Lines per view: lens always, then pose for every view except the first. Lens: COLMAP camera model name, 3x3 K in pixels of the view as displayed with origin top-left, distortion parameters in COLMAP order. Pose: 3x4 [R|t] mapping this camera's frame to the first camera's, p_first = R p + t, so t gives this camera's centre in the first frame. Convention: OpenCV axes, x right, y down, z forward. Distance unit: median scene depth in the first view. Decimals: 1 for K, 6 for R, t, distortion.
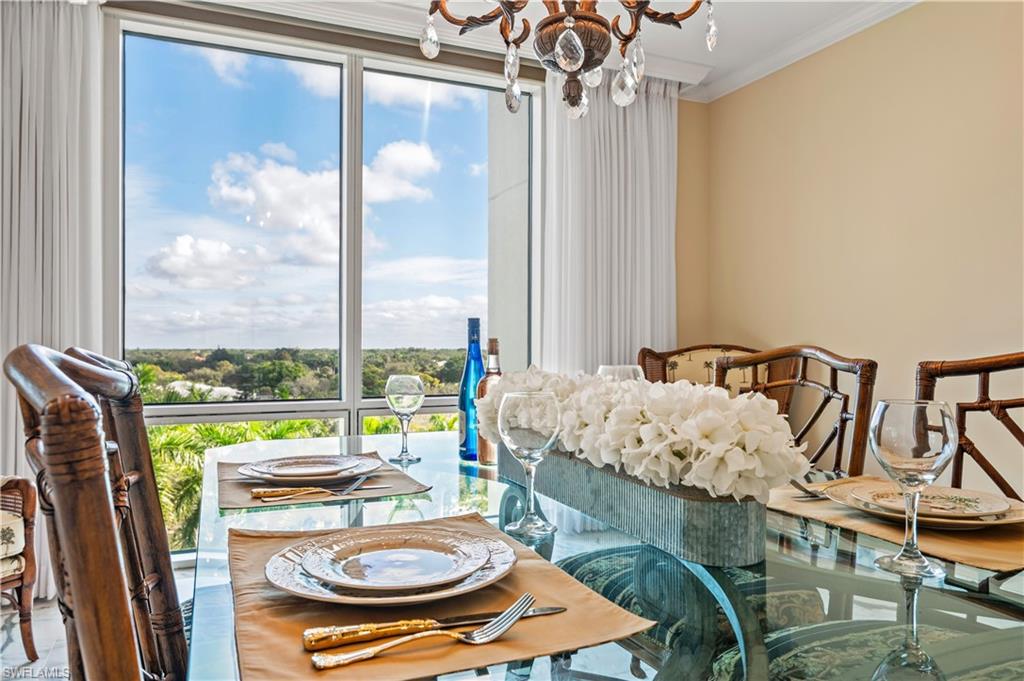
lens RADIAL K [[727.8, 0, 512.0], [0, 727.8, 340.5], [0, 0, 1]] dist [-0.000098, -0.000409]
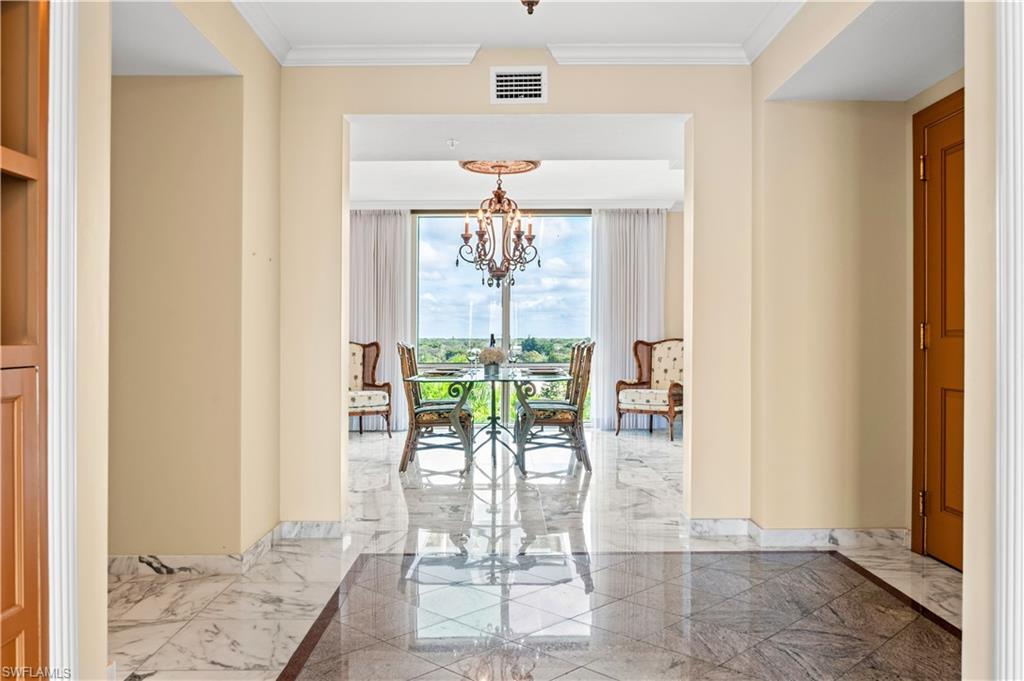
lens RADIAL K [[814.7, 0, 512.0], [0, 814.7, 340.5], [0, 0, 1]] dist [-0.001798, -0.000158]
pose [[0.920078, -0.003845, -0.391716, 0.741444], [0.009511, 0.999876, 0.012525, -0.020677], [0.391620, -0.015250, 0.920001, -1.247612]]
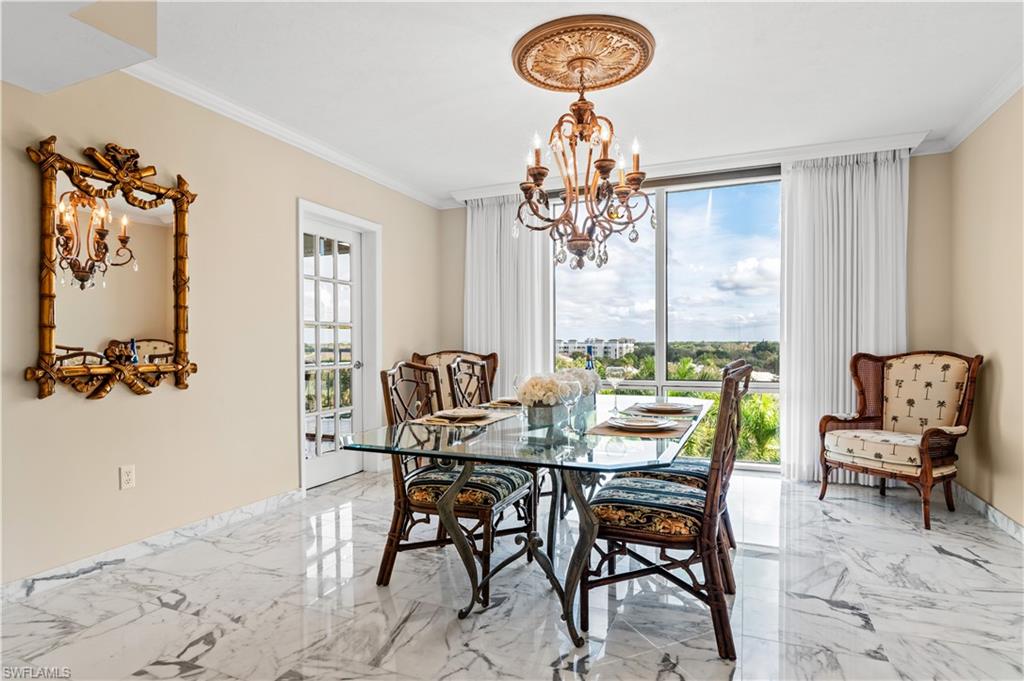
lens RADIAL K [[550.8, 0, 512.0], [0, 550.8, 340.5], [0, 0, 1]] dist [0.005528, 0.000949]
pose [[0.687910, -0.005929, -0.725772, 0.475056], [0.012878, 0.999909, 0.004037, -0.025380], [0.725681, -0.012124, 0.687924, -0.190024]]
